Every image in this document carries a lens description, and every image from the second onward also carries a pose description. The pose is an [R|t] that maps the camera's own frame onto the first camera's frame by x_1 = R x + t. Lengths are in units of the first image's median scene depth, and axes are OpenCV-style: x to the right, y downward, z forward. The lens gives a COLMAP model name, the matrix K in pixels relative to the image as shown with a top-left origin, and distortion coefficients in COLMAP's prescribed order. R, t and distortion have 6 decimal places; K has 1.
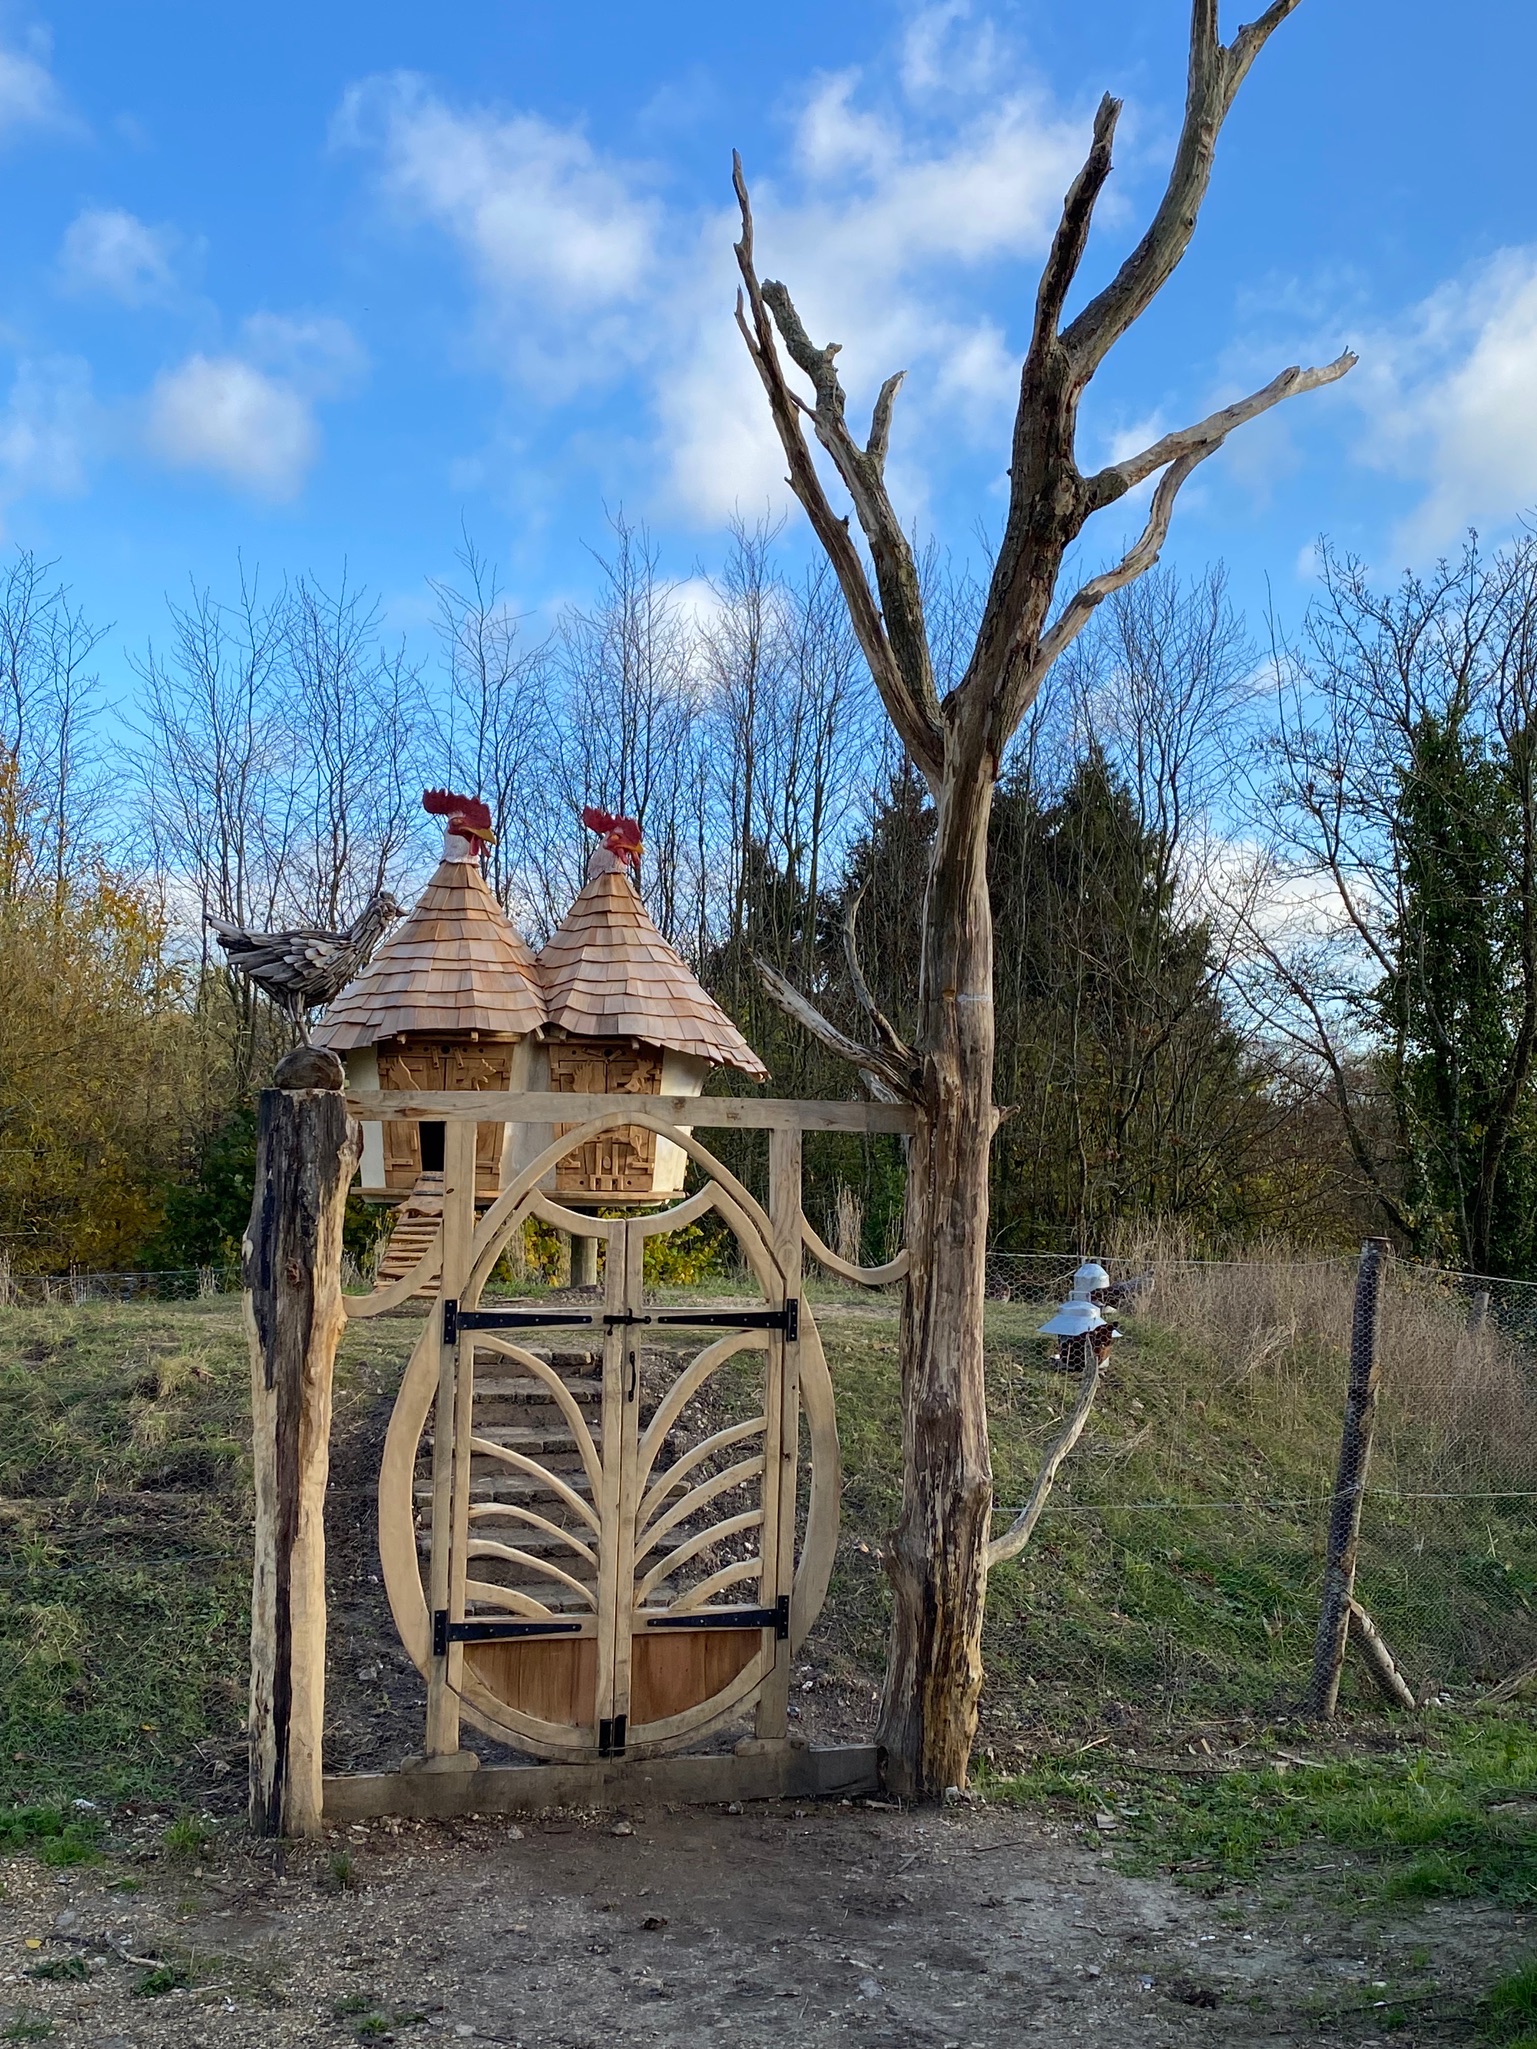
lens RADIAL K [[2220.1, 0, 769.3], [0, 2220.1, 1000.3], [0, 0, 1]] dist [0.194476, -0.575629]
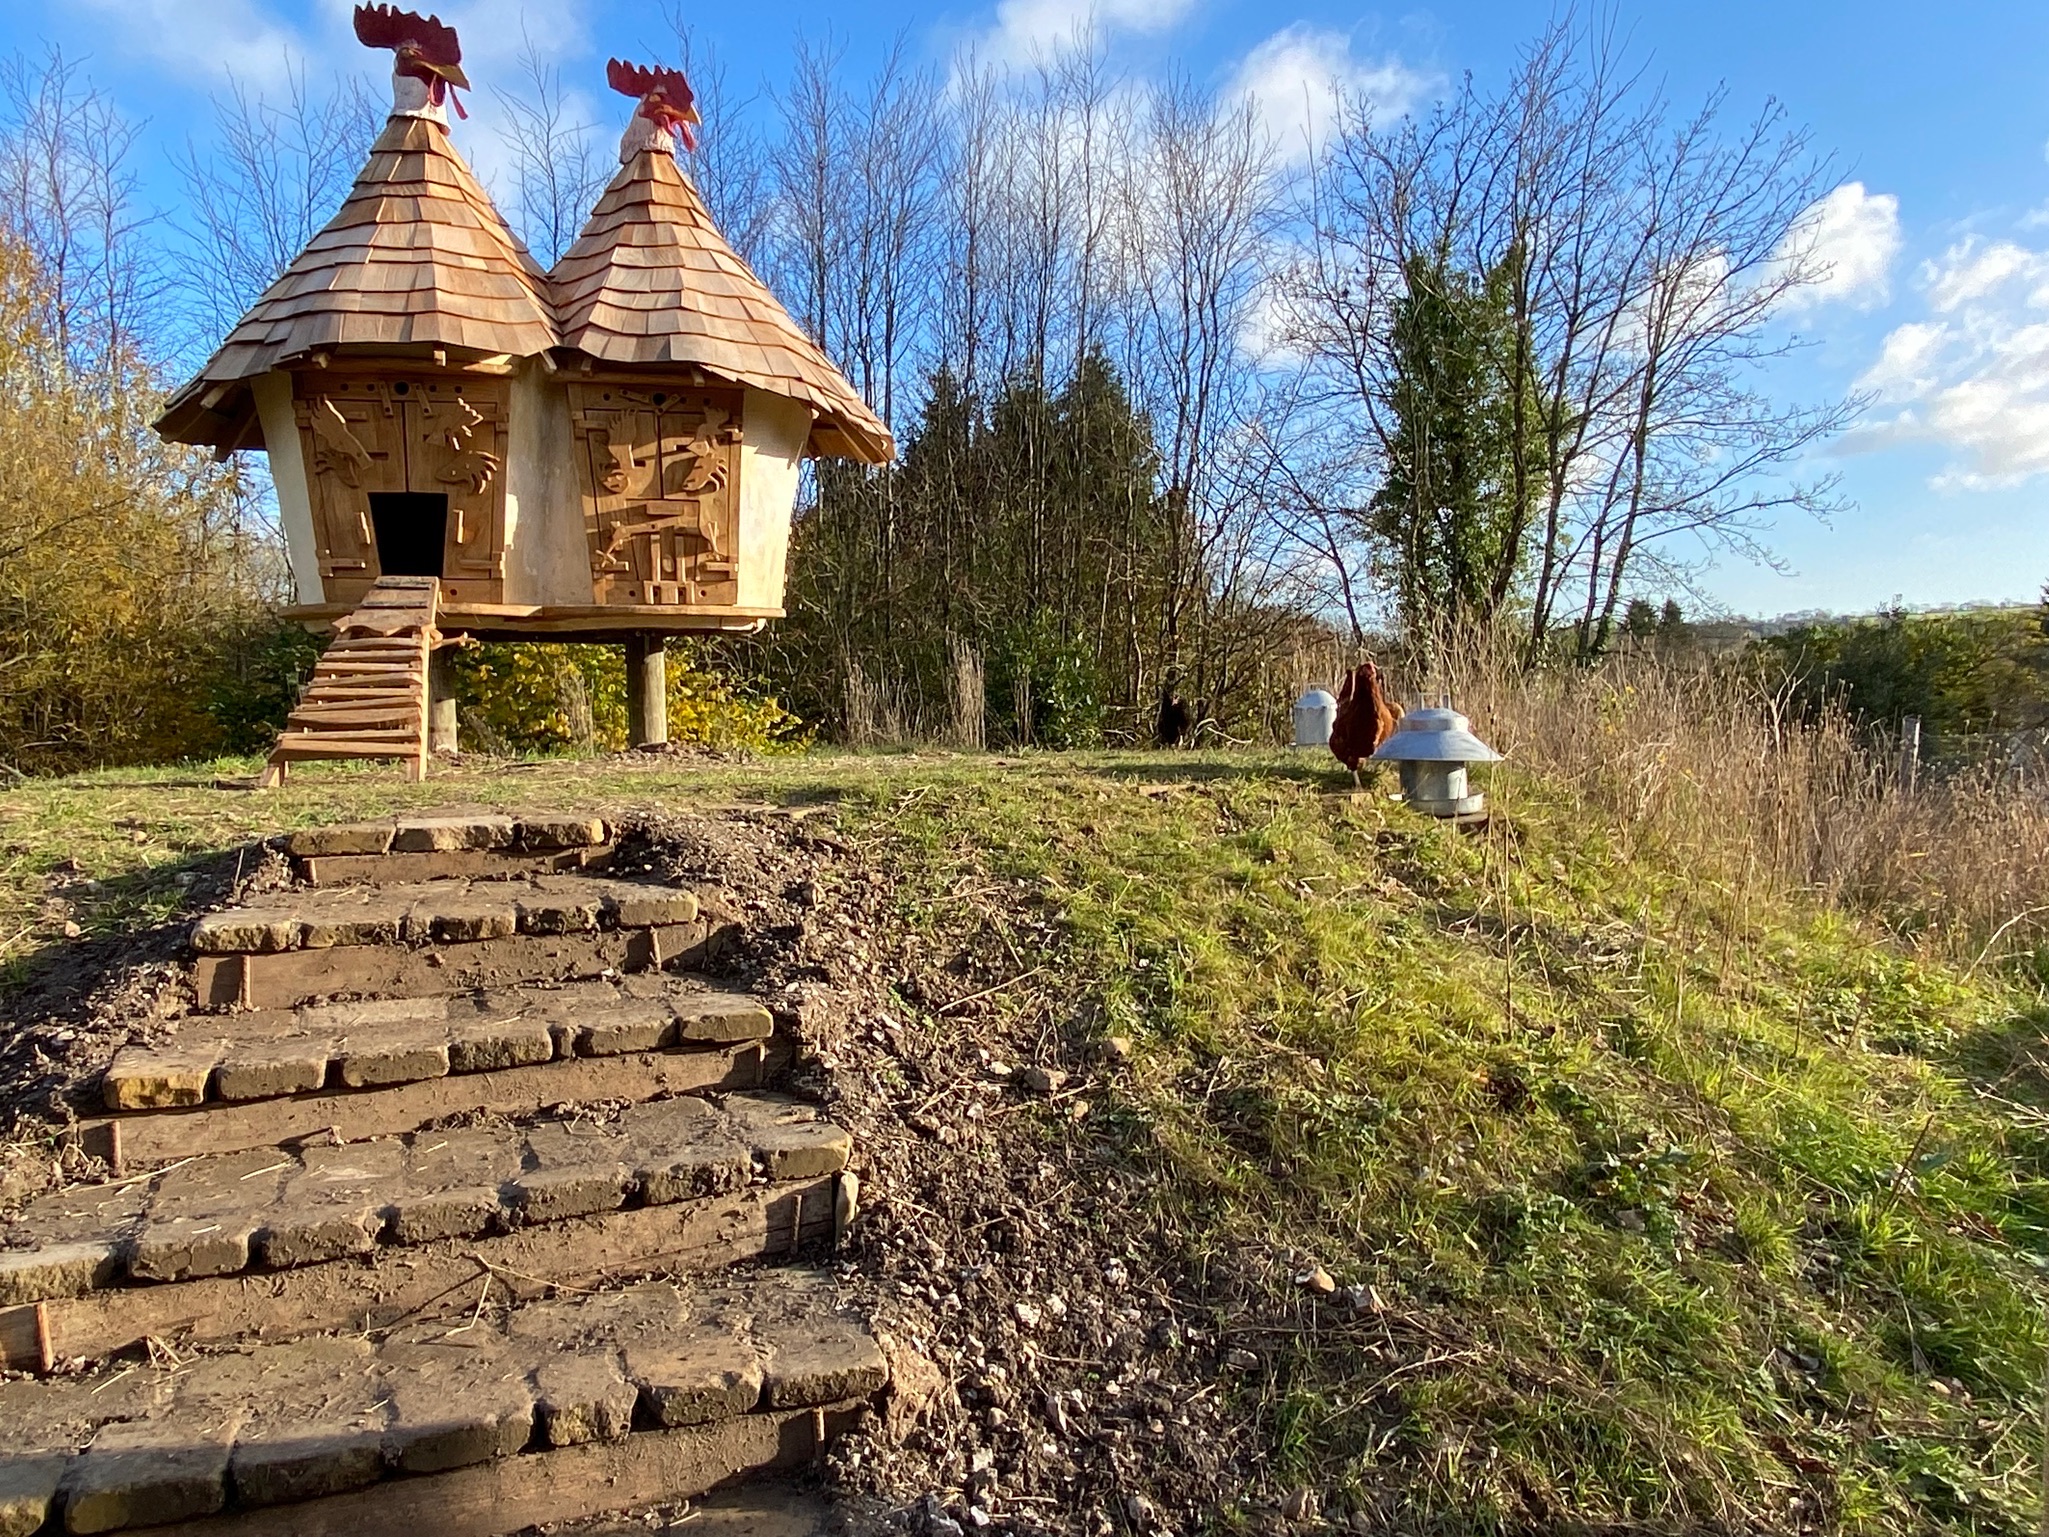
lens RADIAL K [[1511.9, 0, 1019.2], [0, 1511.9, 777.9], [0, 0, 1]] dist [0.076406, -0.098878]
pose [[0.992001, -0.044752, 0.118030, -0.043419], [0.030824, 0.992618, 0.117298, 0.160335], [-0.122408, -0.112722, 0.986058, 0.947911]]
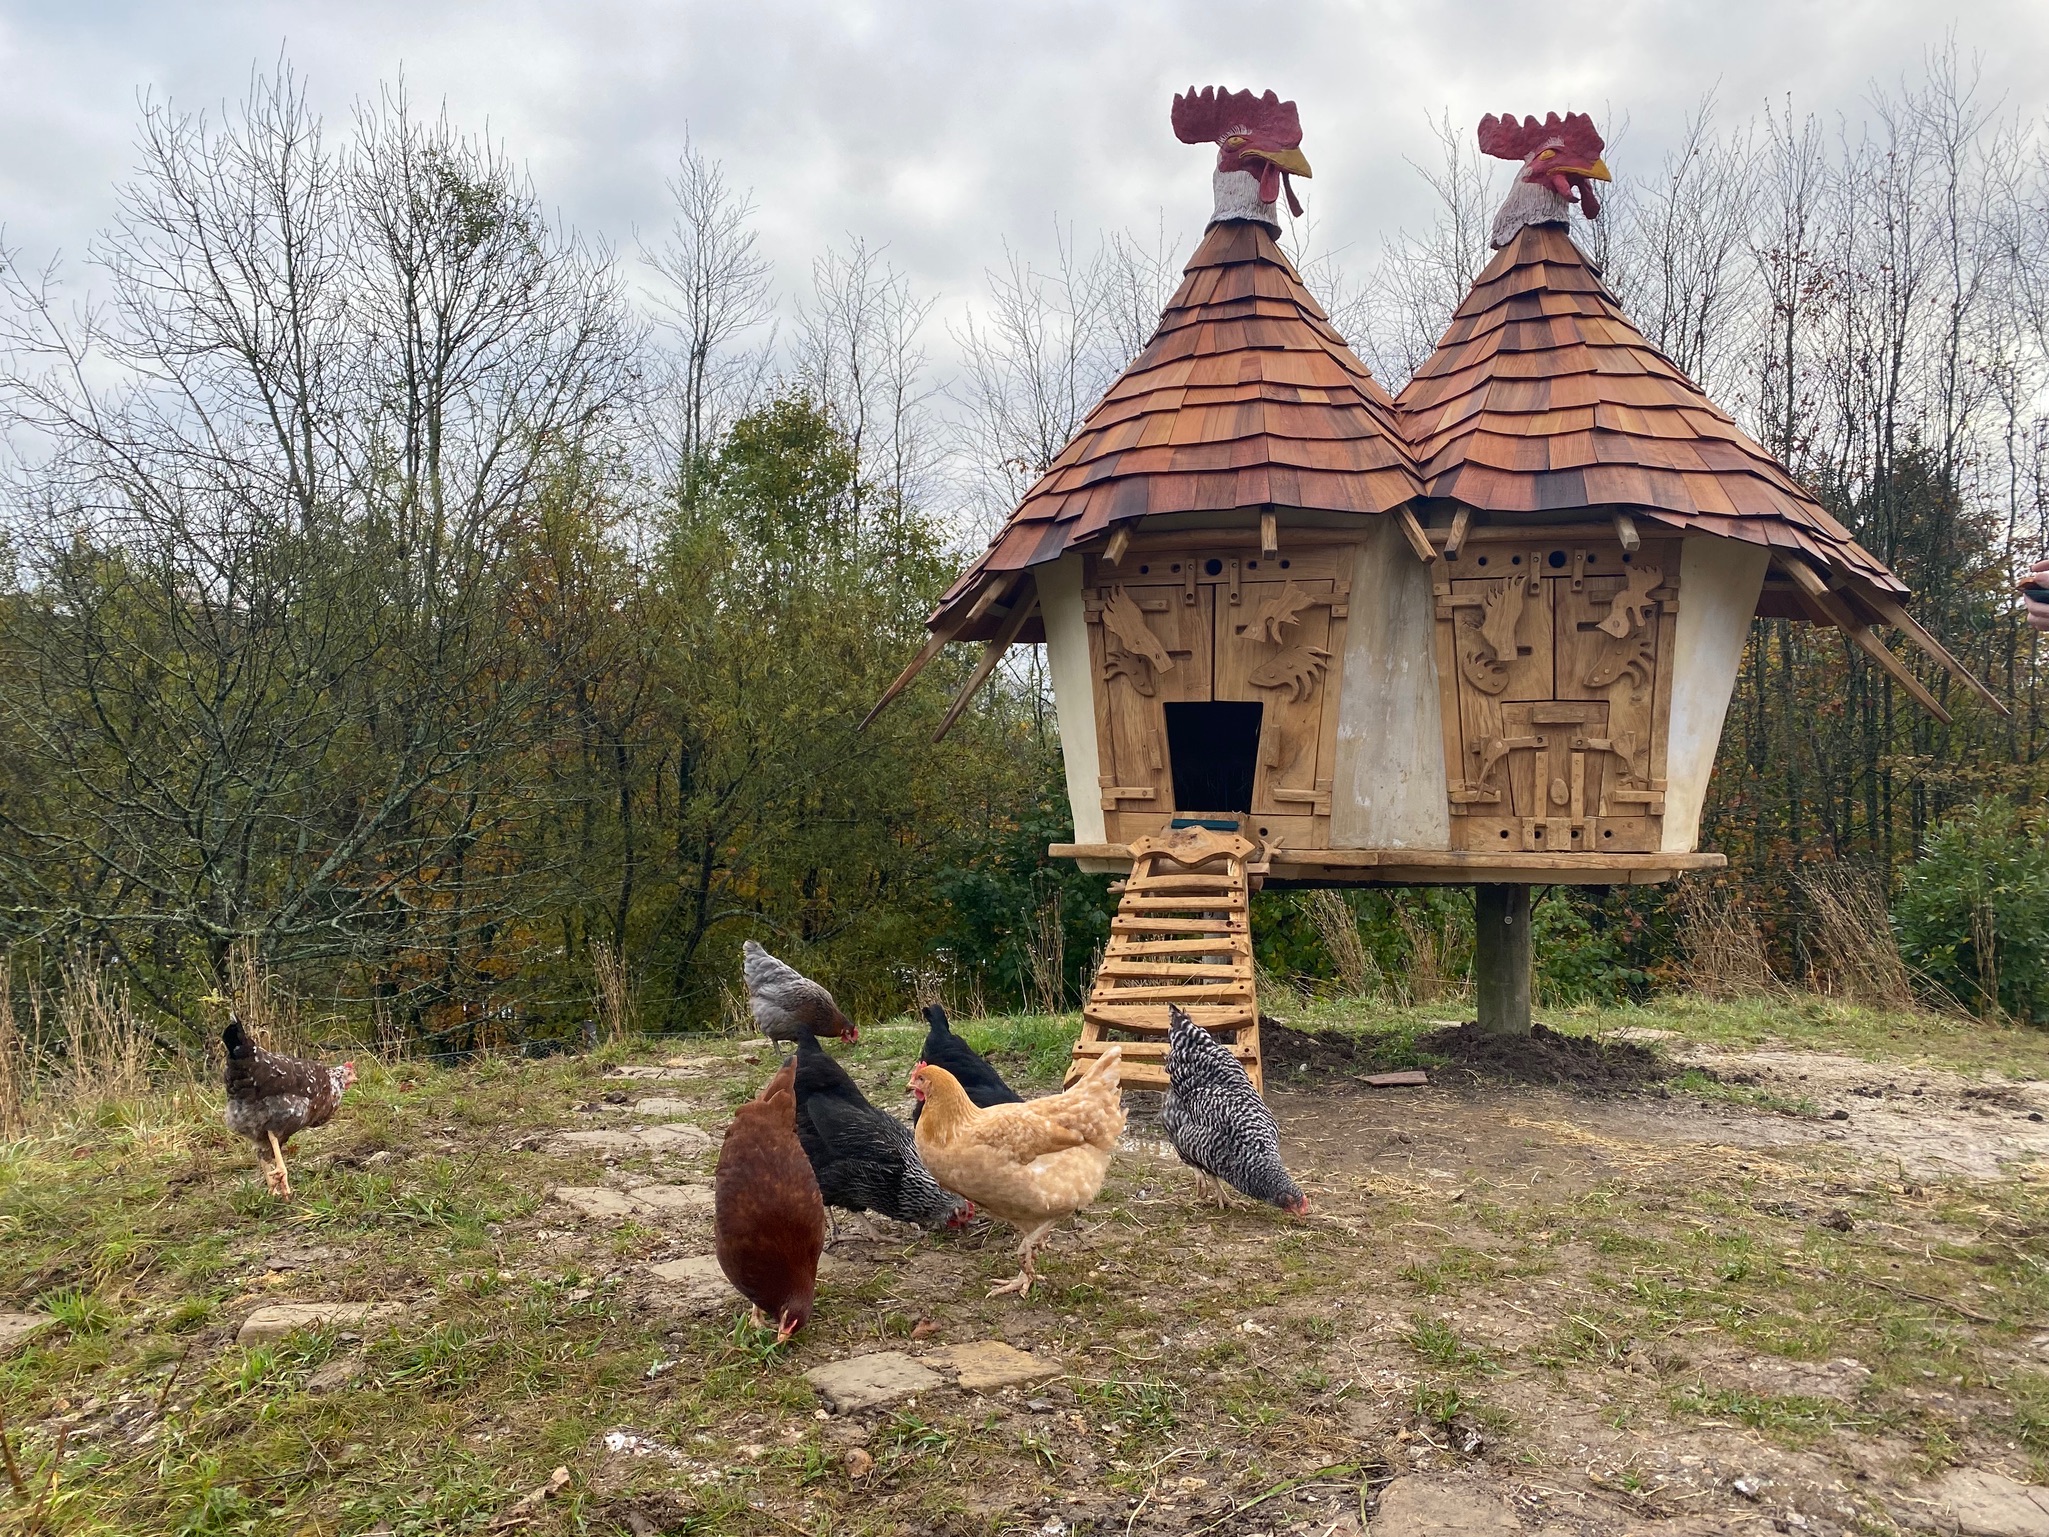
lens RADIAL K [[1560.5, 0, 1024.5], [0, 1560.5, 768.5], [0, 0, 1]] dist [0.043268, -0.003012]
pose [[0.948769, -0.021162, -0.315261, -0.139191], [0.027576, 0.999493, 0.015898, 0.109432], [0.314765, -0.023777, 0.948872, 1.189313]]
